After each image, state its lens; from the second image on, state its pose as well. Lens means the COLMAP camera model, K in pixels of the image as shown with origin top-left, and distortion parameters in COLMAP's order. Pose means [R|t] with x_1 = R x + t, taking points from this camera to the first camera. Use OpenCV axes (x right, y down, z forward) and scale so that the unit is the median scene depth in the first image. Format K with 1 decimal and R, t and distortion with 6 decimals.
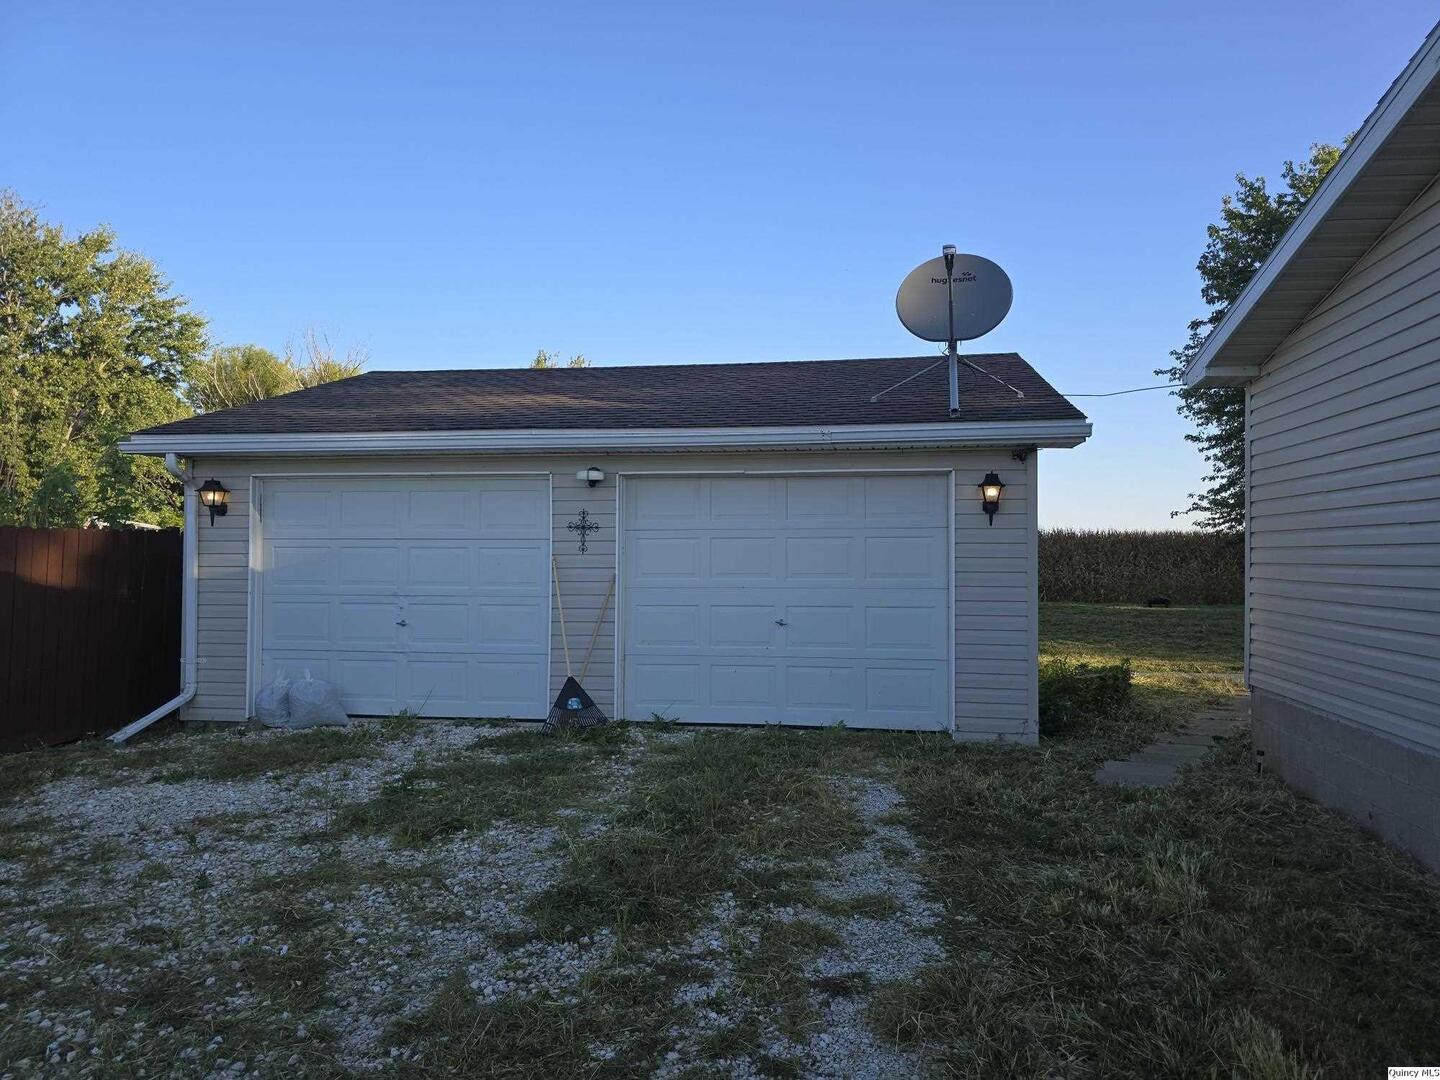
lens RADIAL K [[967.1, 0, 722.7], [0, 967.1, 545.2], [0, 0, 1]] dist [0.053966, -0.065786]
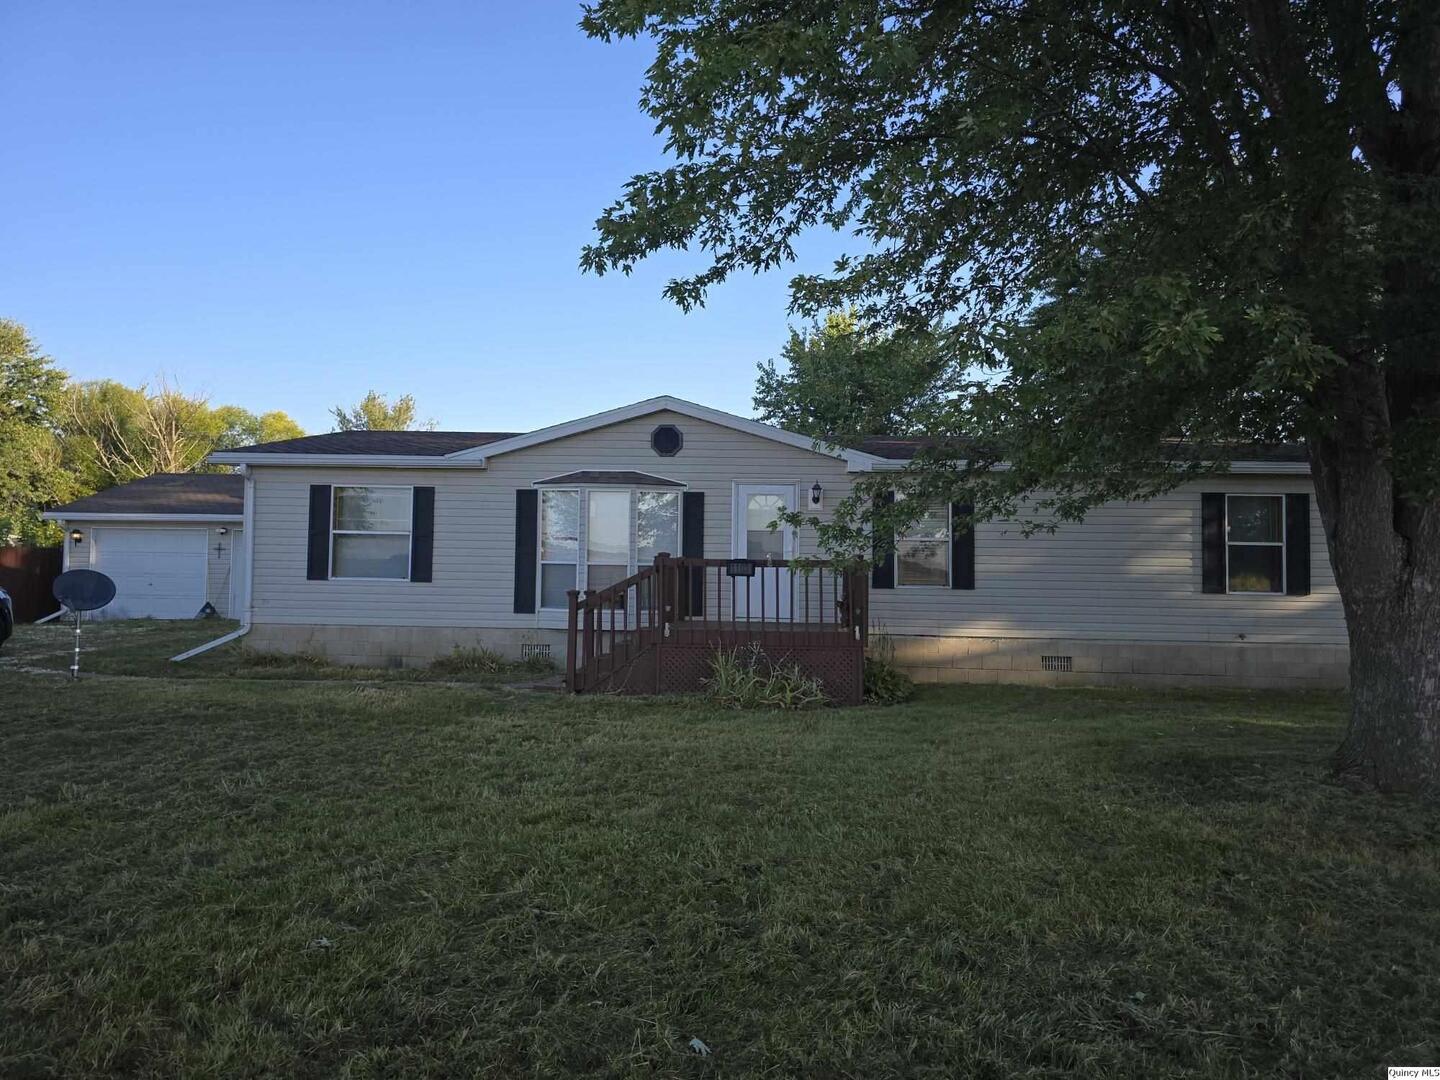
lens RADIAL K [[967.1, 0, 722.7], [0, 967.1, 545.2], [0, 0, 1]] dist [0.053966, -0.065786]
pose [[0.993719, 0.017087, 0.110595, 0.870102], [-0.015018, 0.999697, -0.019519, 0.002763], [-0.110895, 0.017736, 0.993674, -1.715521]]
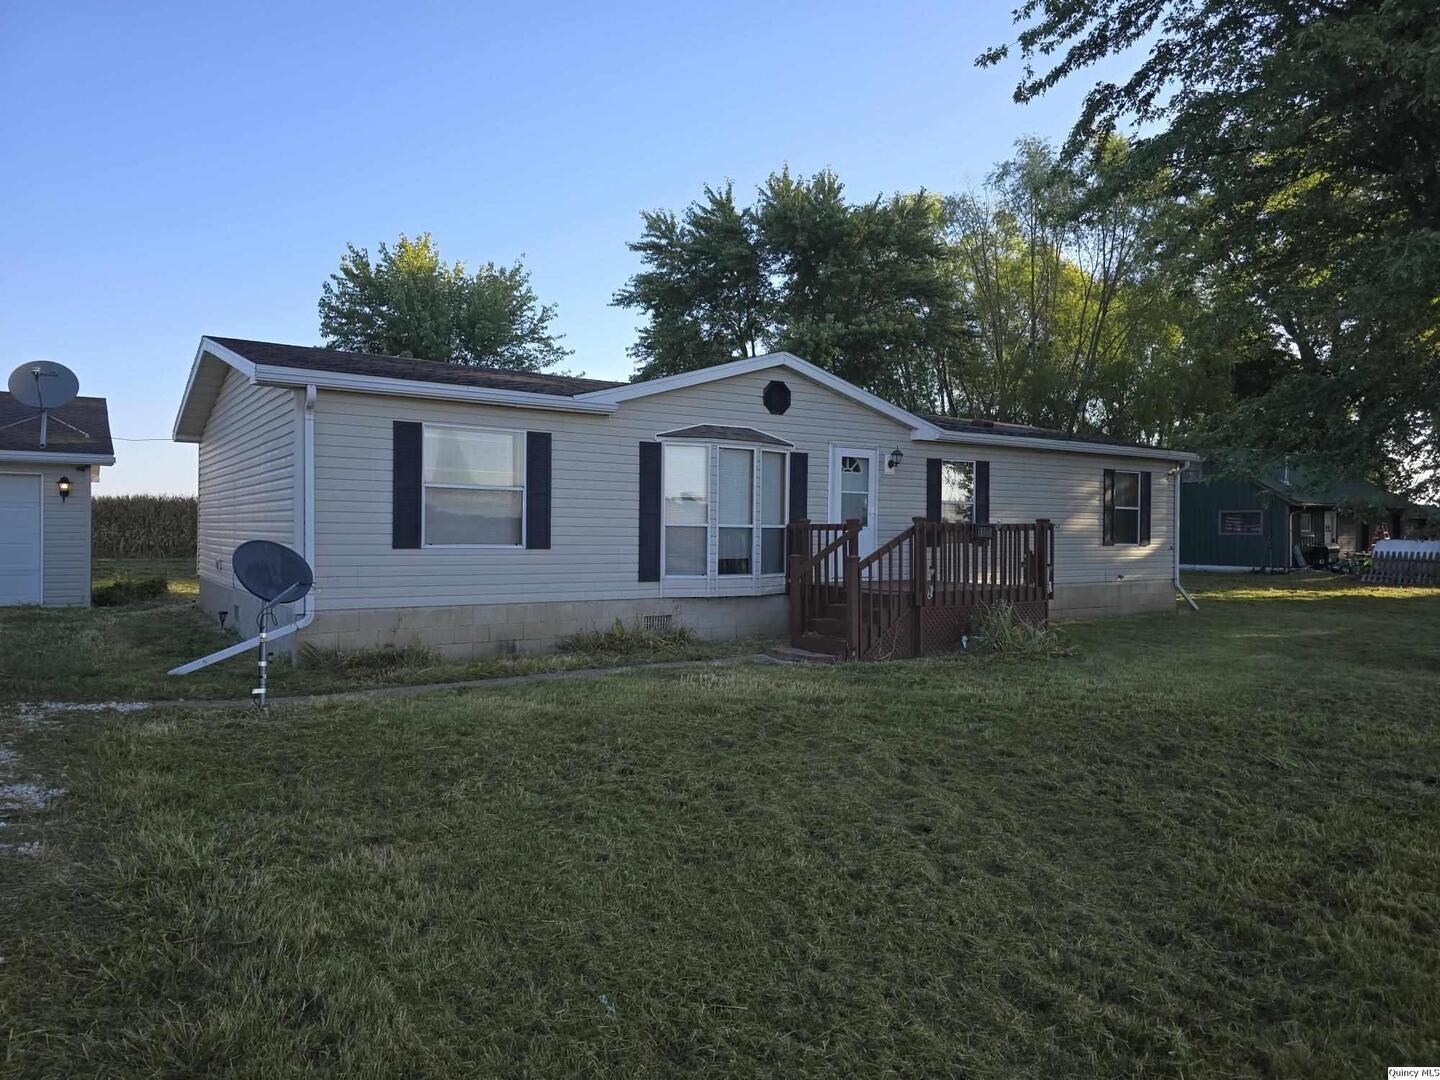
lens RADIAL K [[967.1, 0, 722.7], [0, 967.1, 545.2], [0, 0, 1]] dist [0.053966, -0.065786]
pose [[0.723822, -0.006293, 0.689958, -0.118106], [-0.014521, 0.999598, 0.024351, -0.000480], [-0.689834, -0.027645, 0.723440, -1.214738]]
